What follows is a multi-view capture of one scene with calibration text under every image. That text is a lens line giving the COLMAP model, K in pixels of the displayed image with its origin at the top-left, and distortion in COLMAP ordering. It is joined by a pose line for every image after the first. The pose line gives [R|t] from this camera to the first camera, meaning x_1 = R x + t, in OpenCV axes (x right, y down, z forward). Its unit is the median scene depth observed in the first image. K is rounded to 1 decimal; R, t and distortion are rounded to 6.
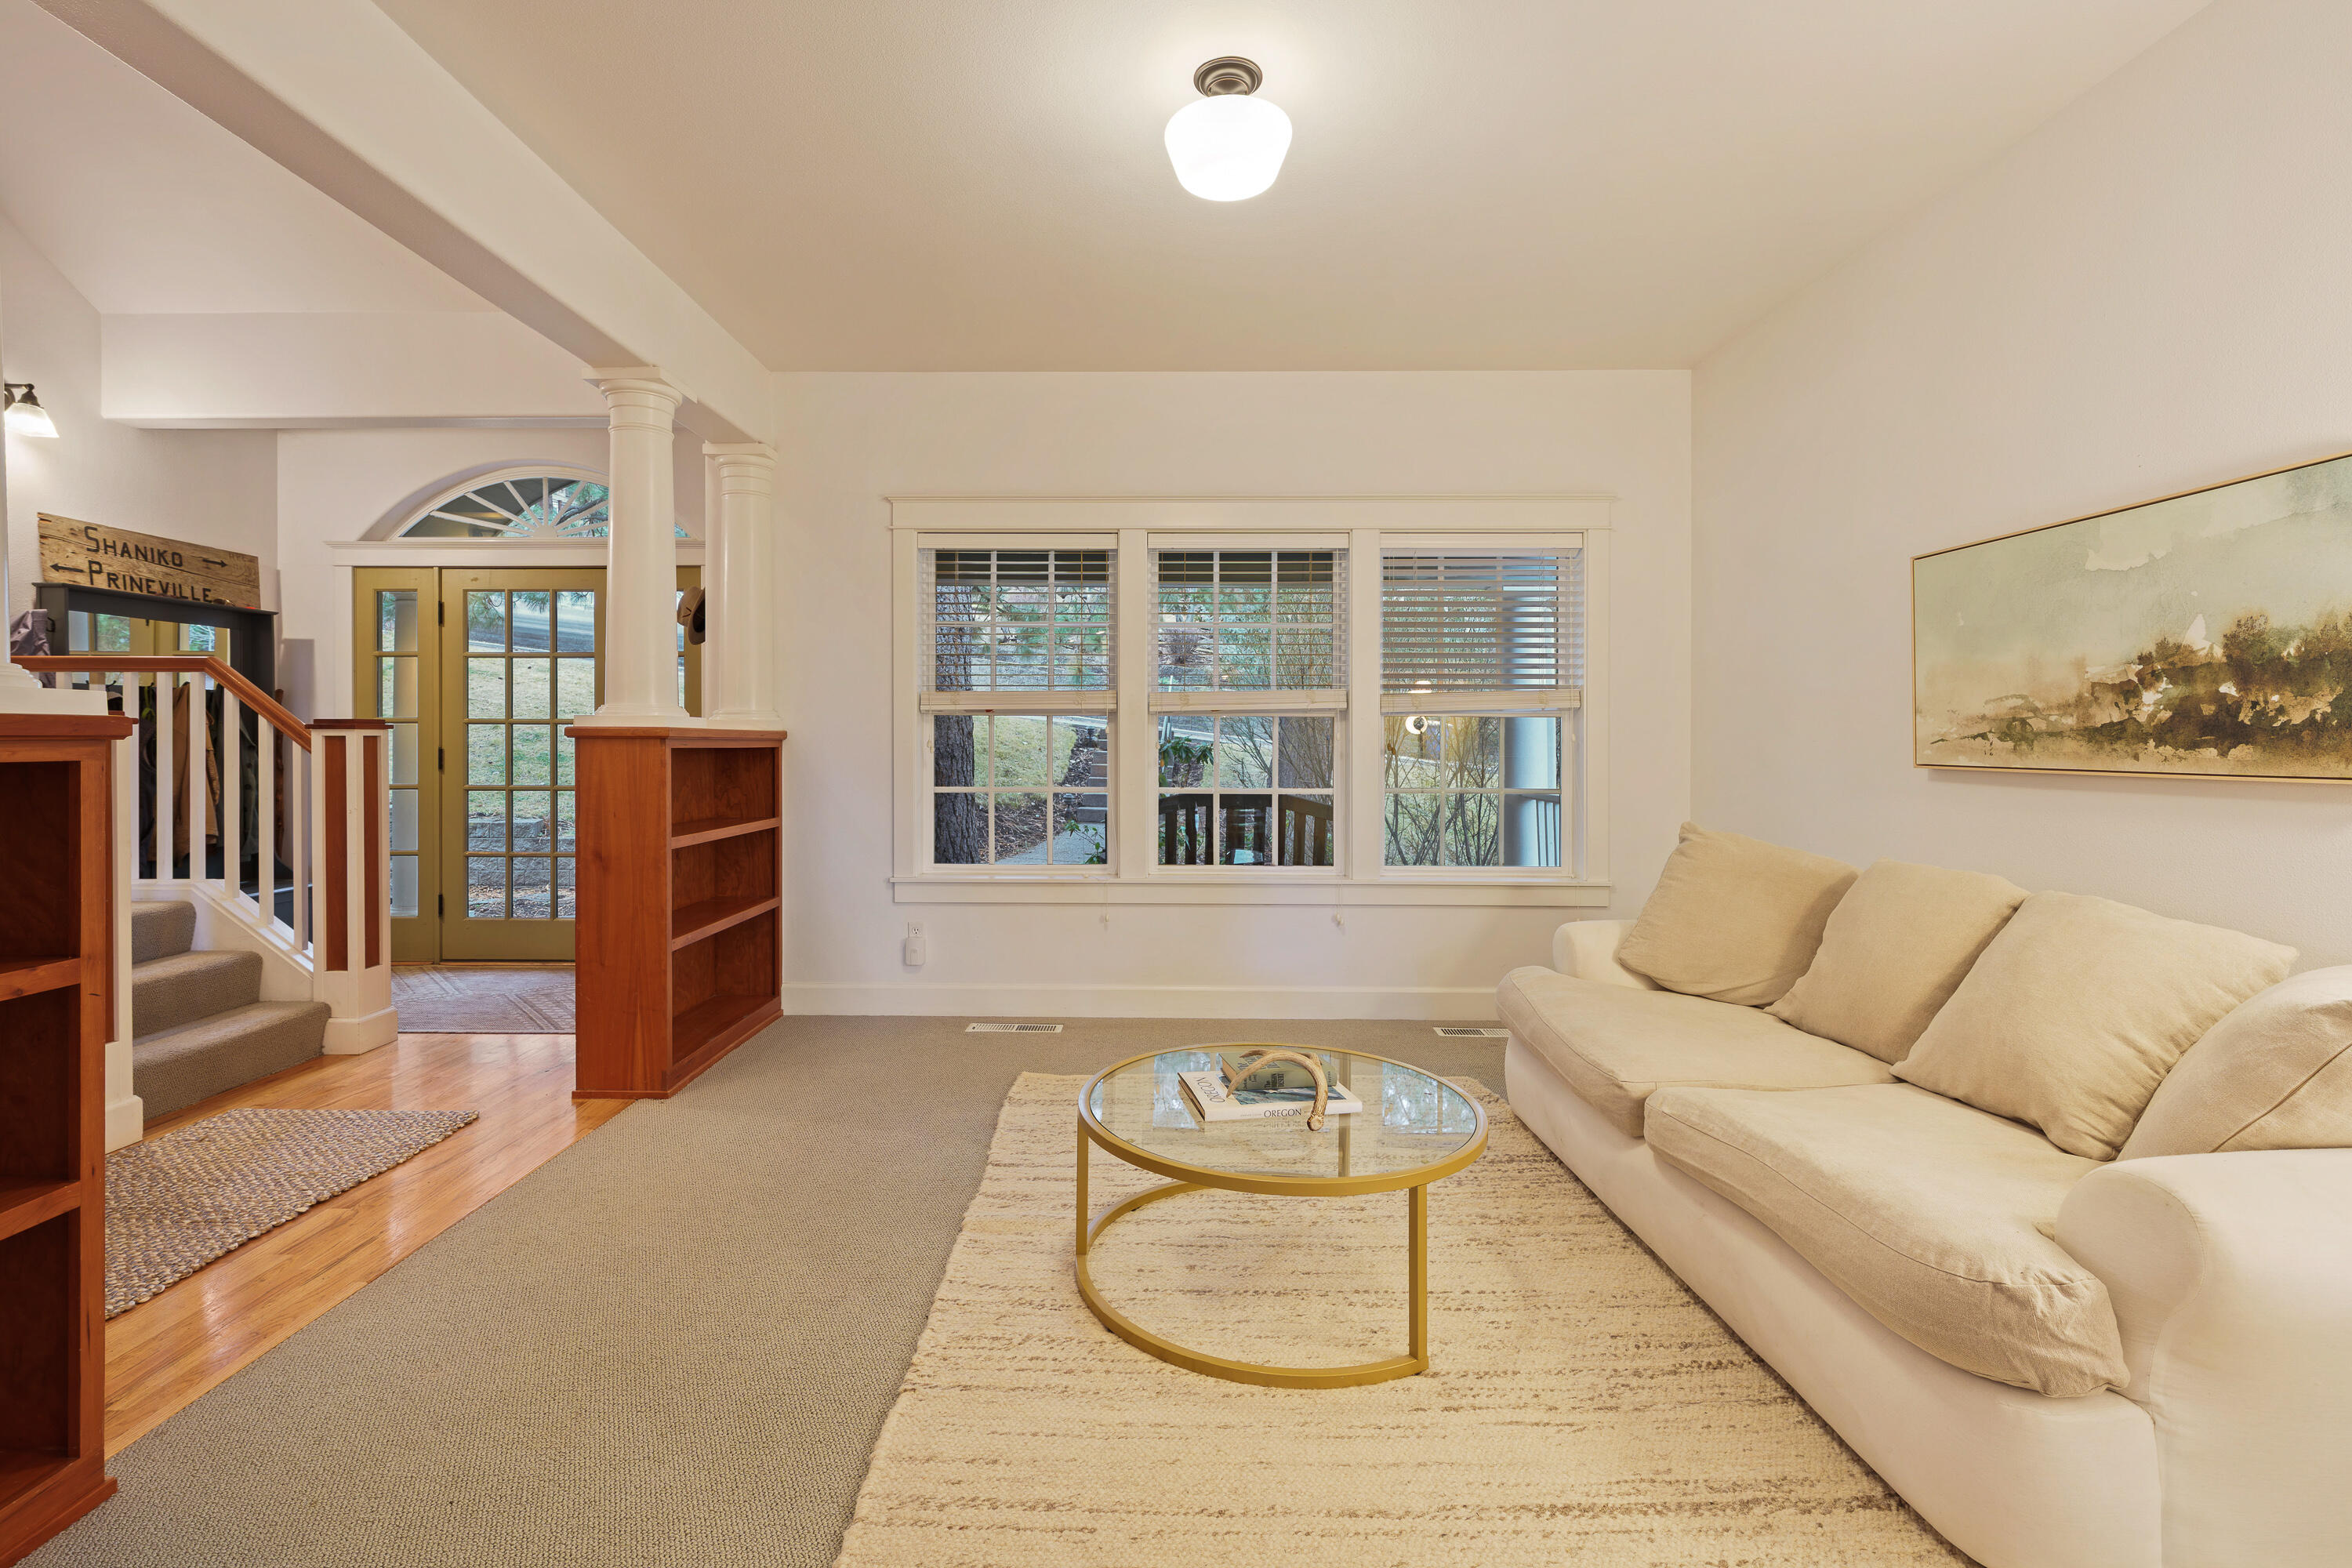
lens RADIAL K [[1077.8, 0, 1139.9], [0, 1077.8, 749.8], [0, 0, 1]] dist [0.010113, -0.000833]
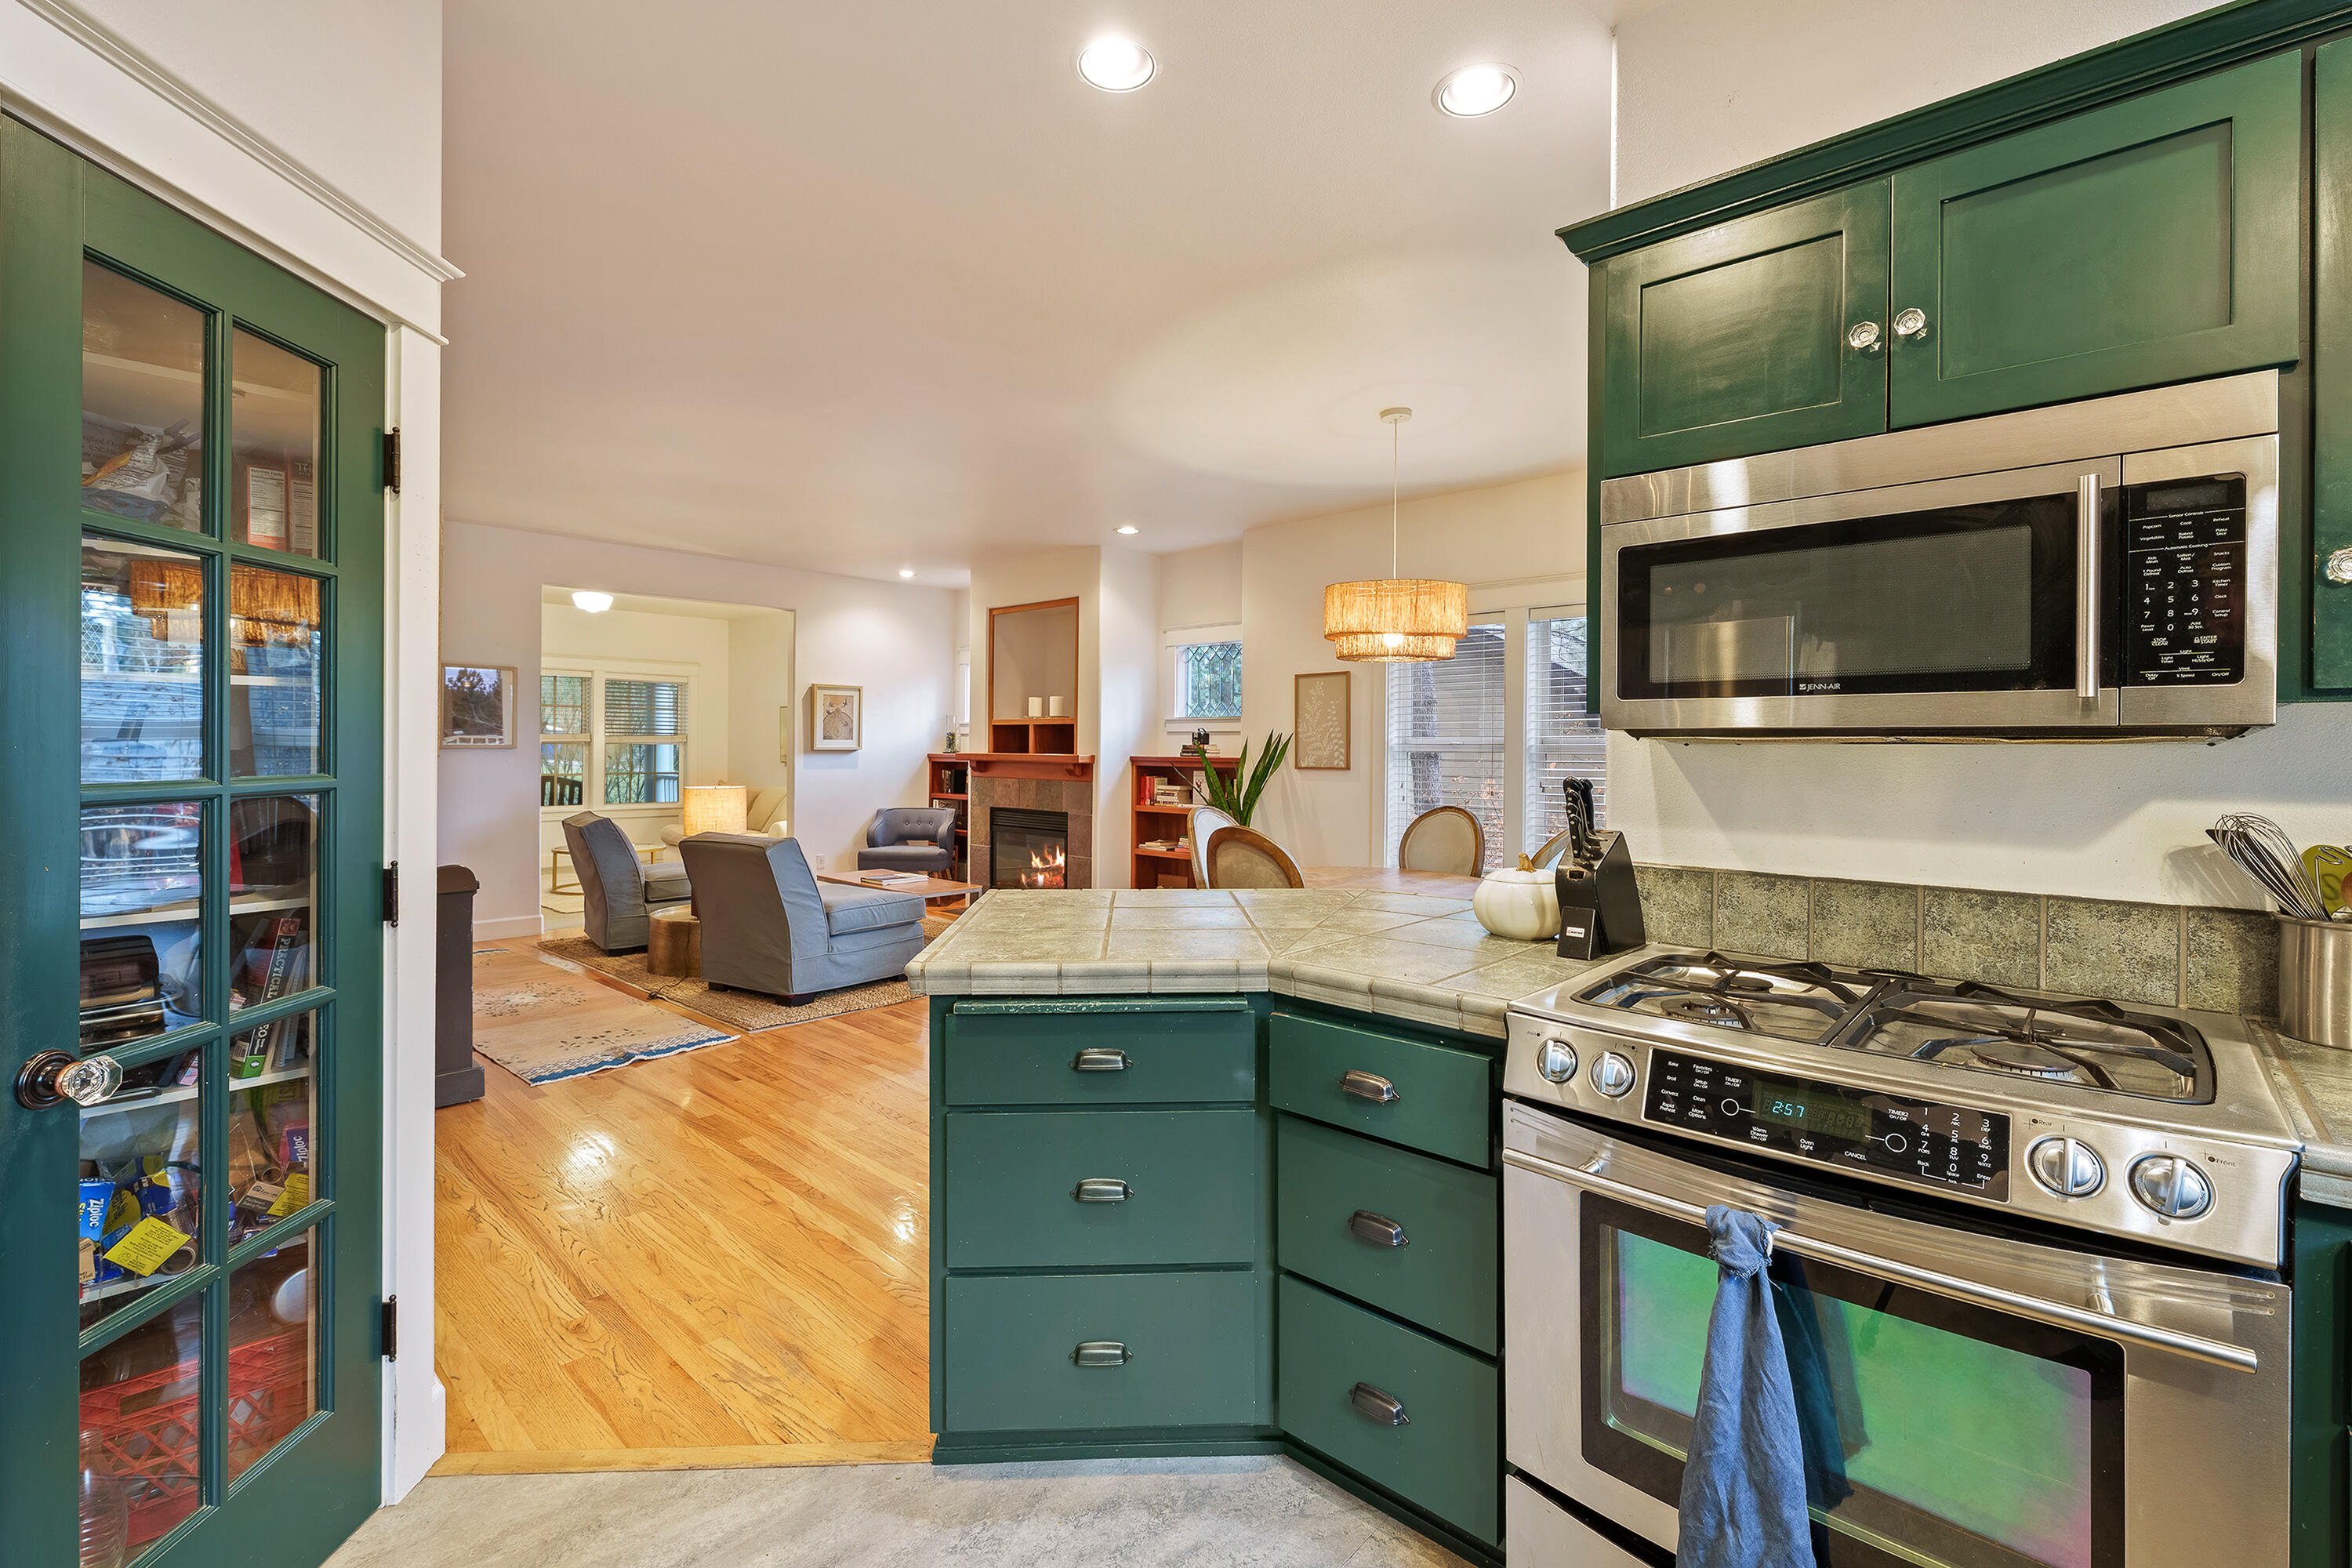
lens RADIAL K [[1010.5, 0, 1182.1], [0, 1010.5, 765.7], [0, 0, 1]] dist [0.001024, -0.000018]
pose [[0.647911, -0.011837, 0.761624, -0.744122], [-0.002328, 0.999844, 0.017520, -0.027519], [-0.761712, -0.013125, 0.647783, -1.646575]]
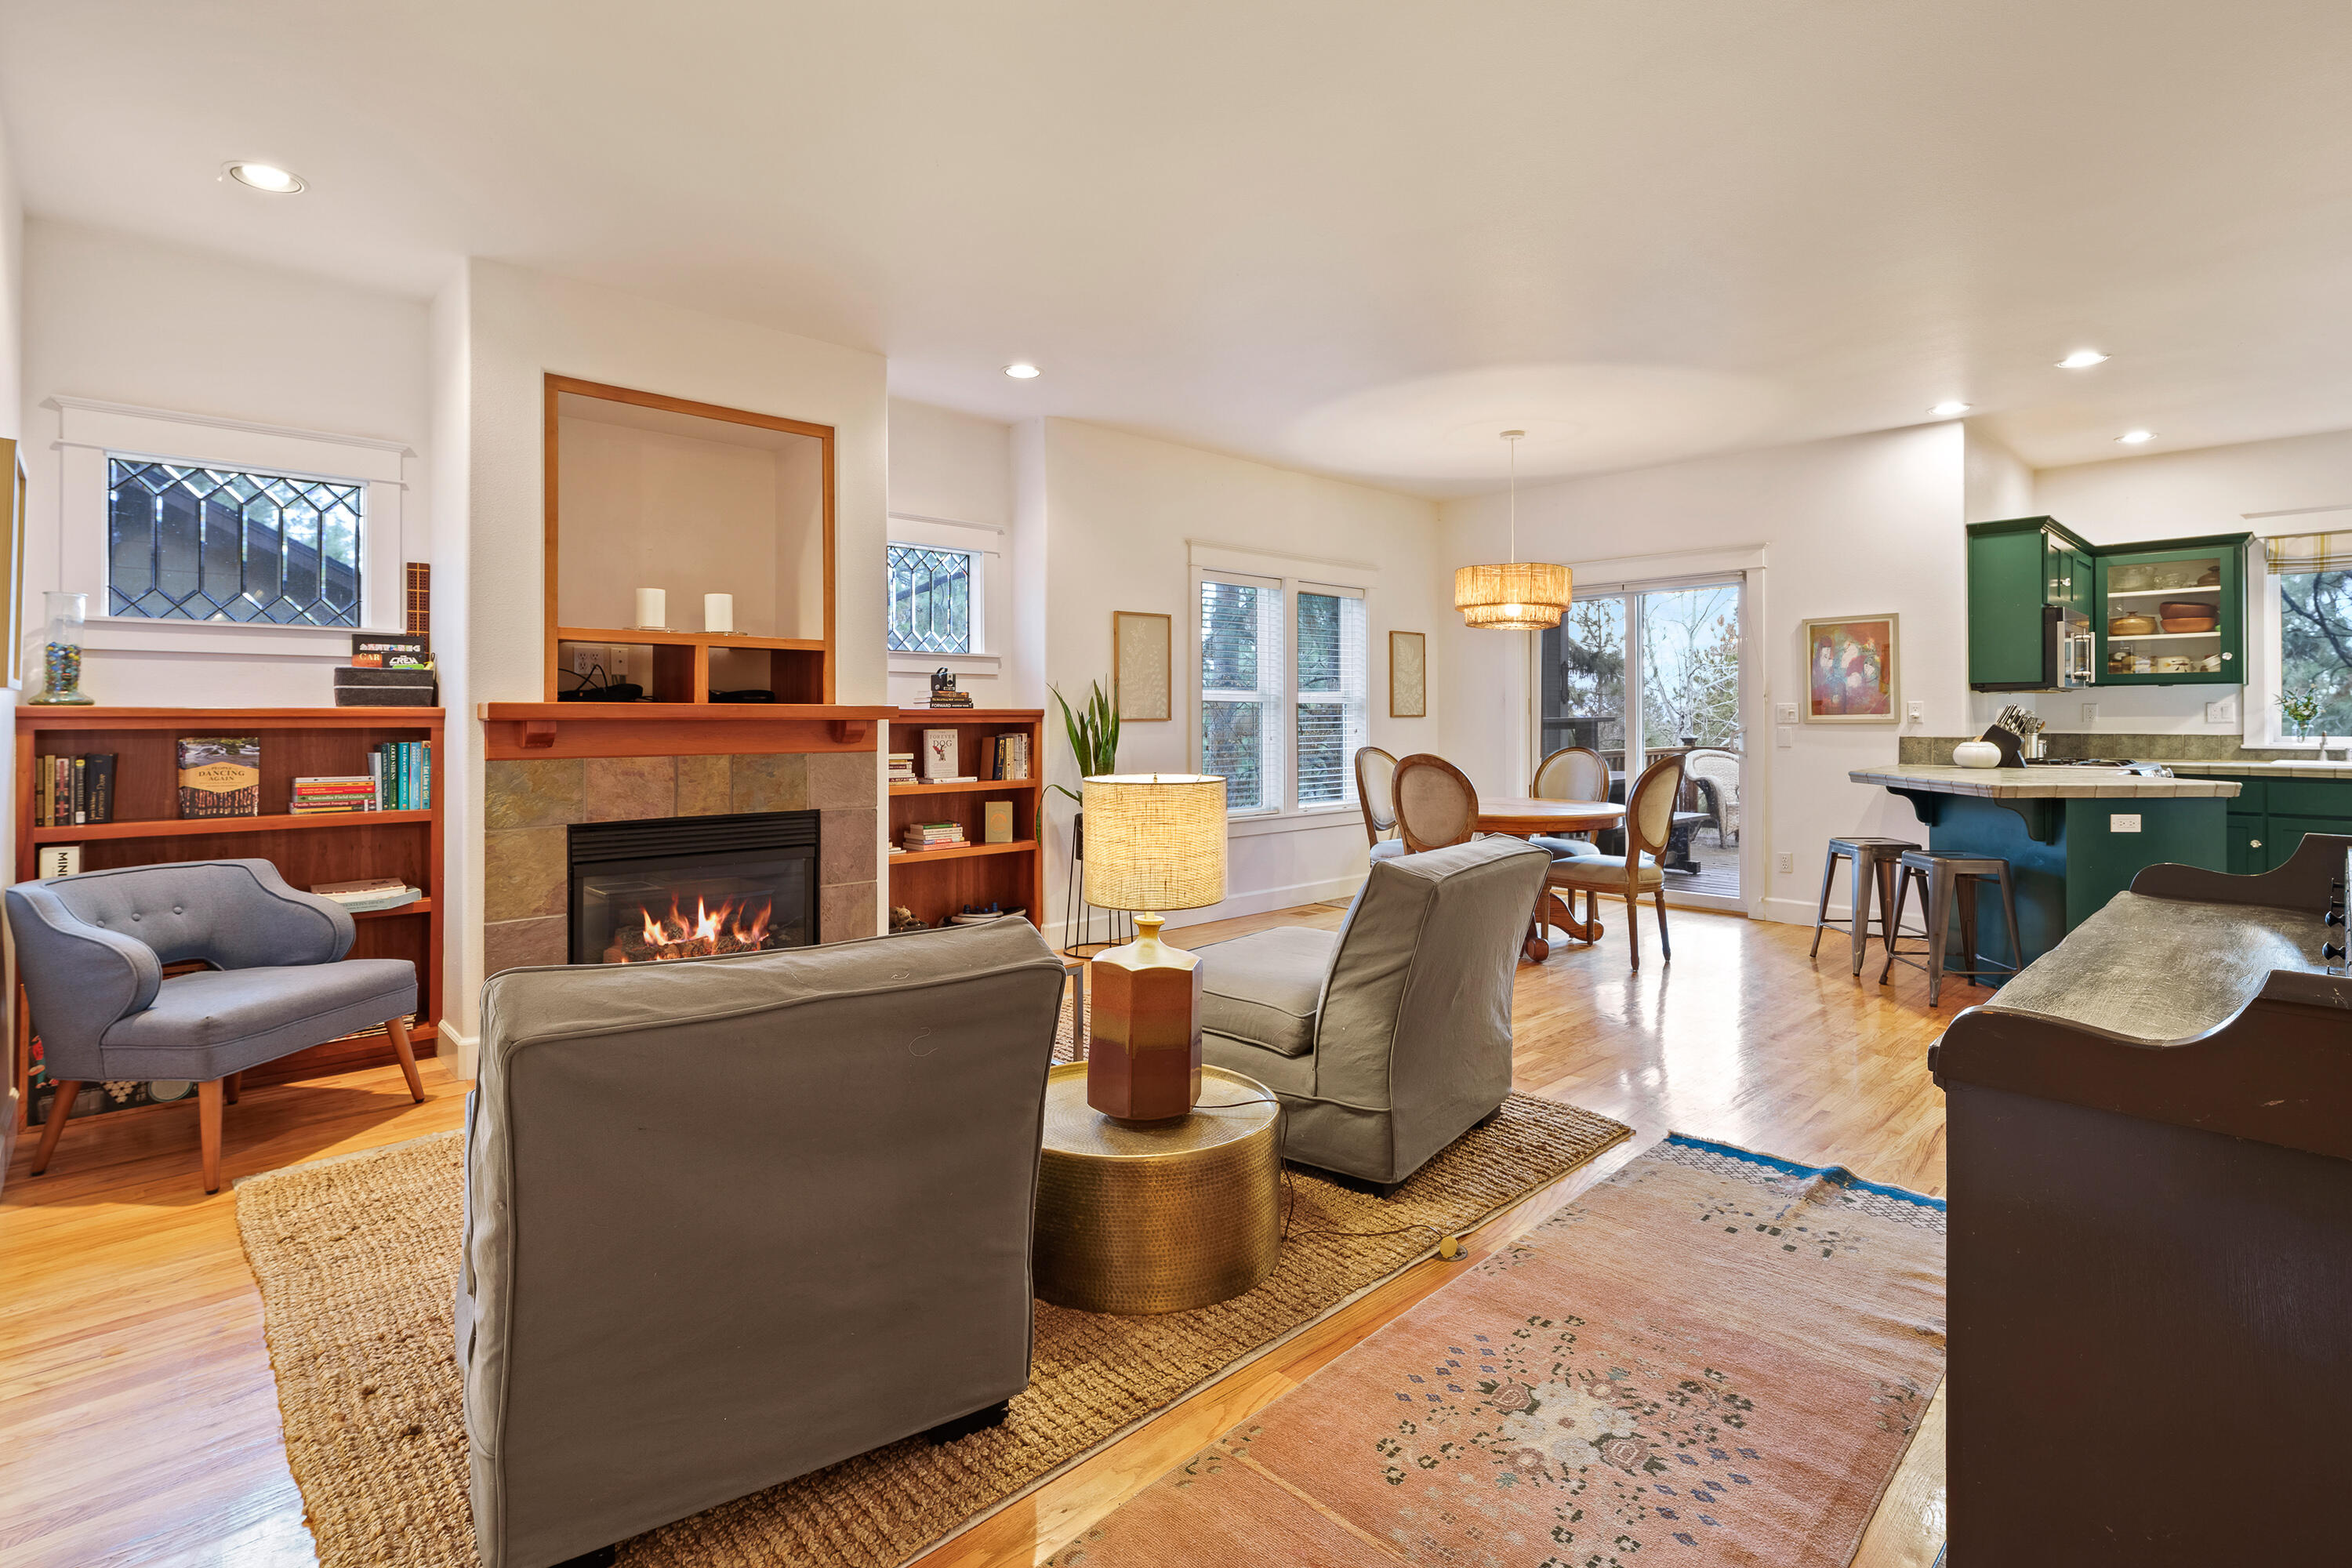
lens RADIAL K [[1110.7, 0, 1181.8], [0, 1110.7, 716.9], [0, 0, 1]] dist [0.000026, 0.000034]
pose [[-0.706819, -0.001002, 0.707393, -0.549110], [0.002549, 0.999989, 0.003964, -0.008412], [-0.707390, 0.004605, -0.706809, 0.077658]]
